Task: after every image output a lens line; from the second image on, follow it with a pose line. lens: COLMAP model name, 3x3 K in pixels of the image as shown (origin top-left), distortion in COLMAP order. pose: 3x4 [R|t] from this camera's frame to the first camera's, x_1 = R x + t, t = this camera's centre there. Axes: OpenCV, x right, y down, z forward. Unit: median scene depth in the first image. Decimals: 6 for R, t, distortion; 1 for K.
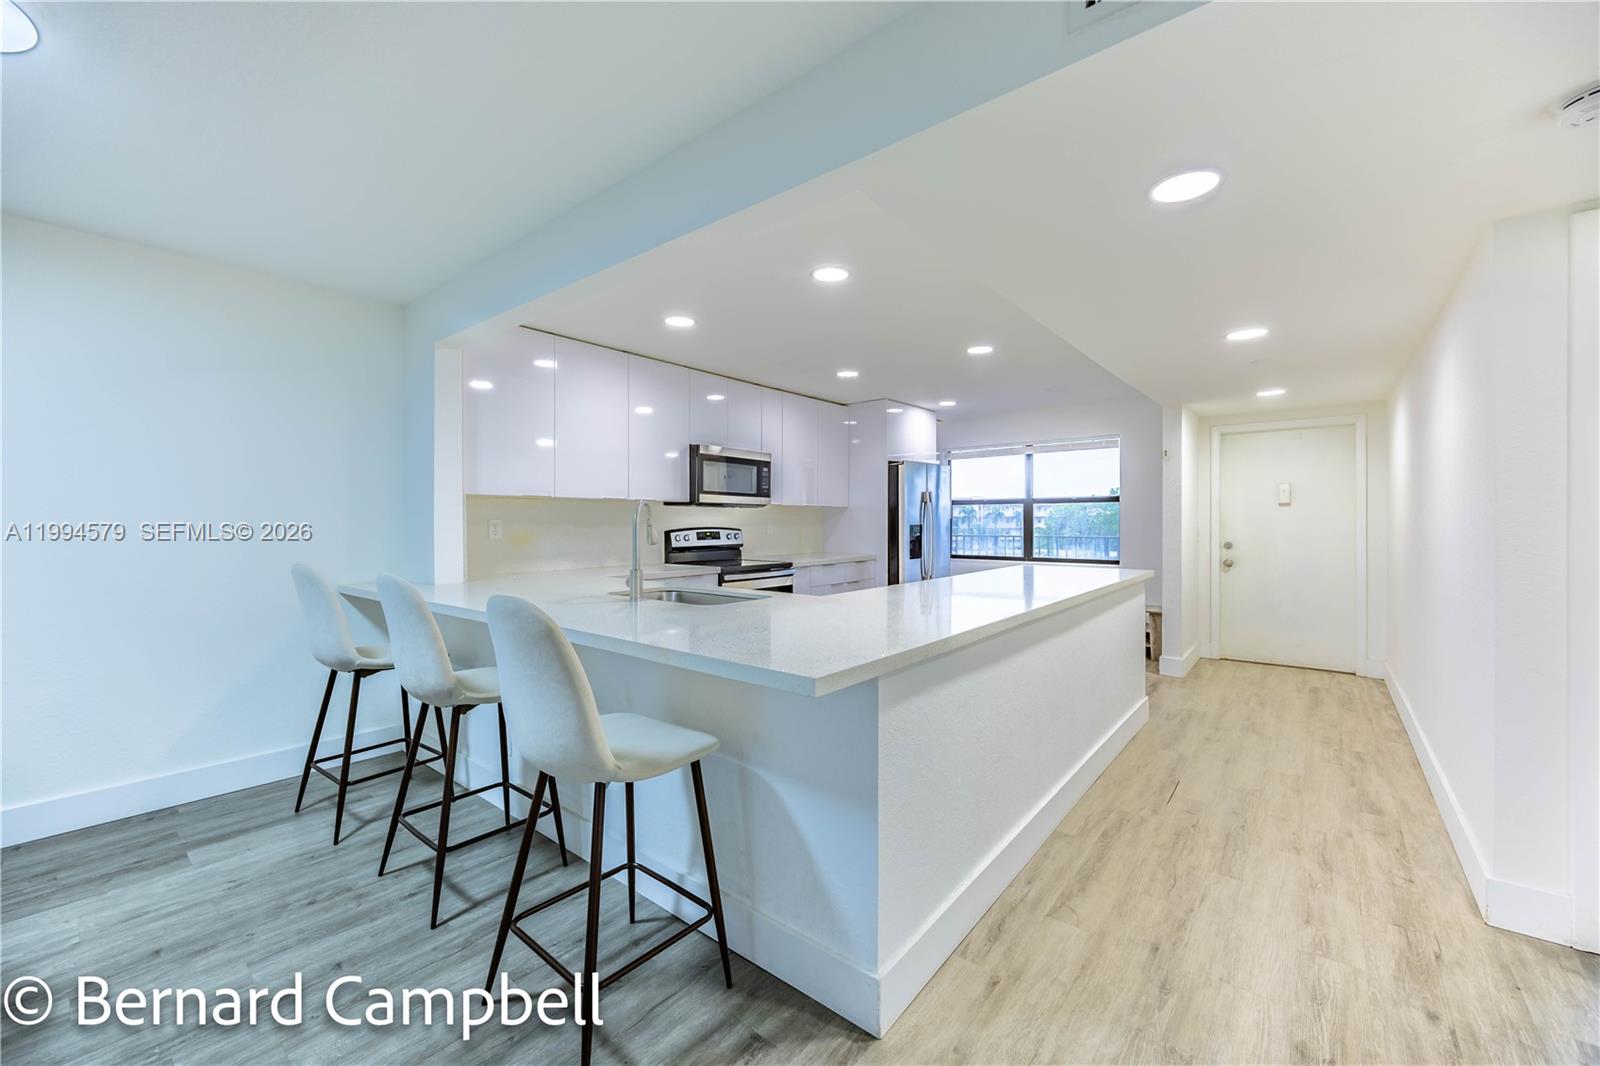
lens RADIAL K [[630.1, 0, 802.4], [0, 630.1, 526.3], [0, 0, 1]] dist [-0.002500, 0.000784]
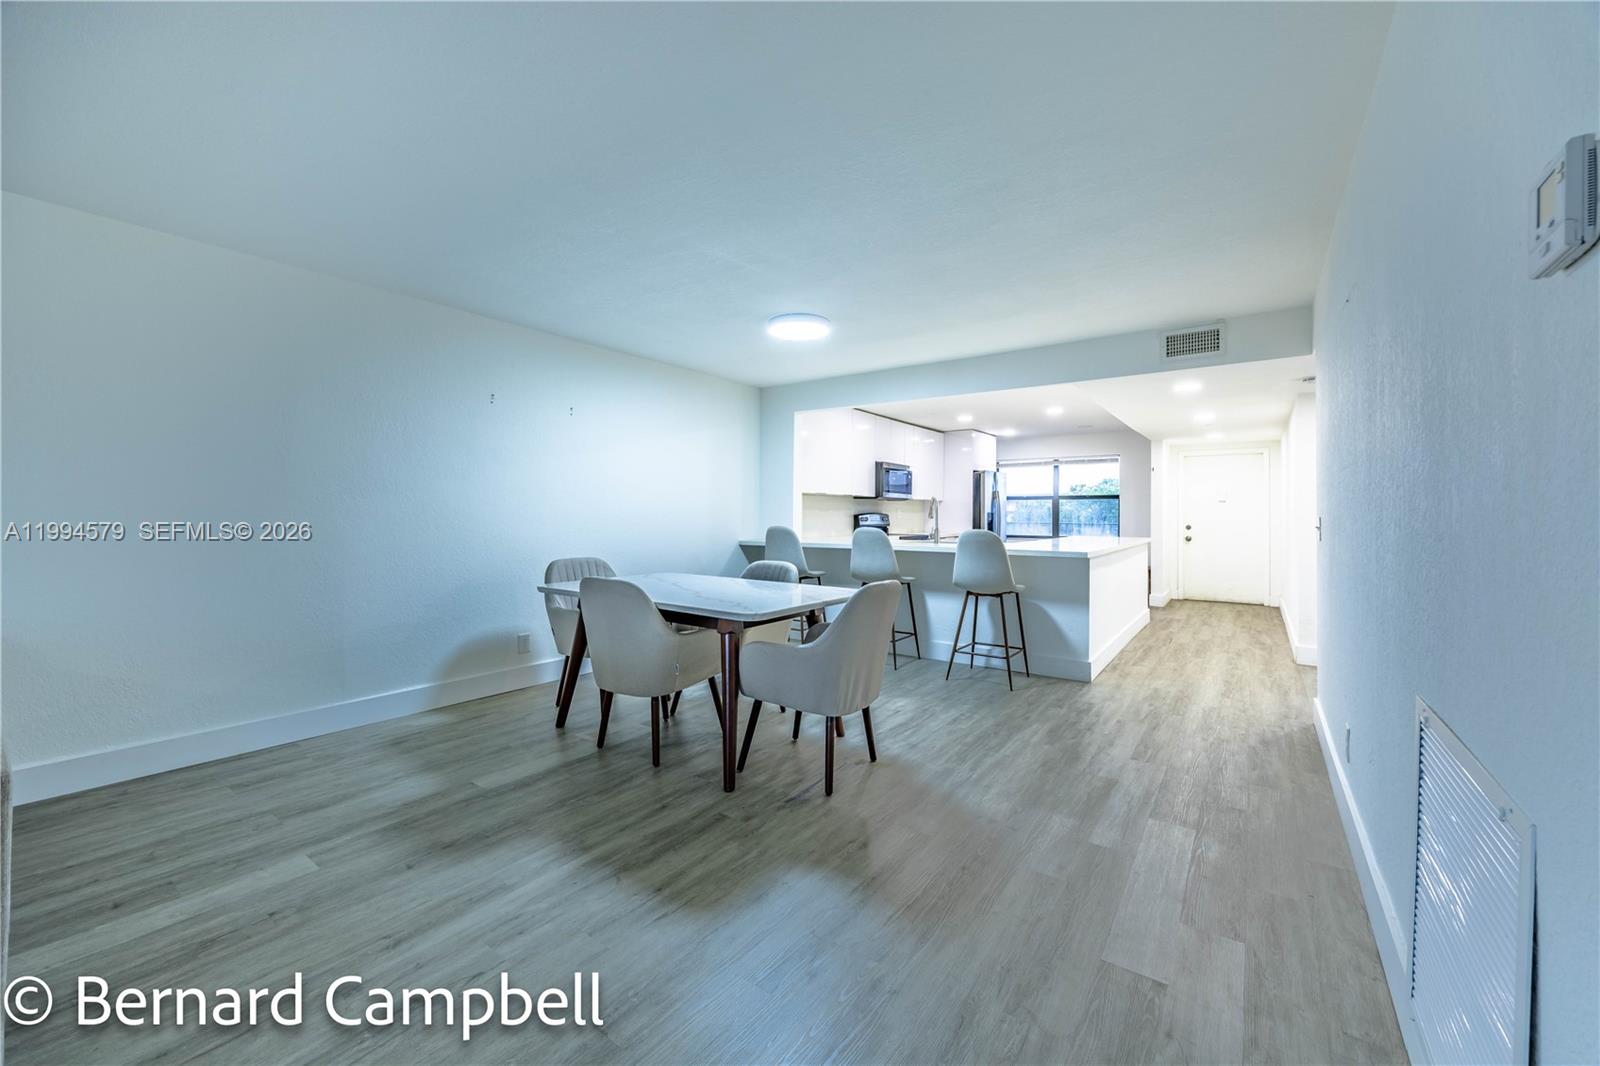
lens RADIAL K [[630.1, 0, 816.6], [0, 630.1, 528.6], [0, 0, 1]] dist [-0.002500, 0.000784]
pose [[0.996692, -0.002828, 0.081226, -0.540467], [0.002185, 0.999966, 0.008001, 0.031824], [-0.081246, -0.007797, 0.996664, -0.703859]]
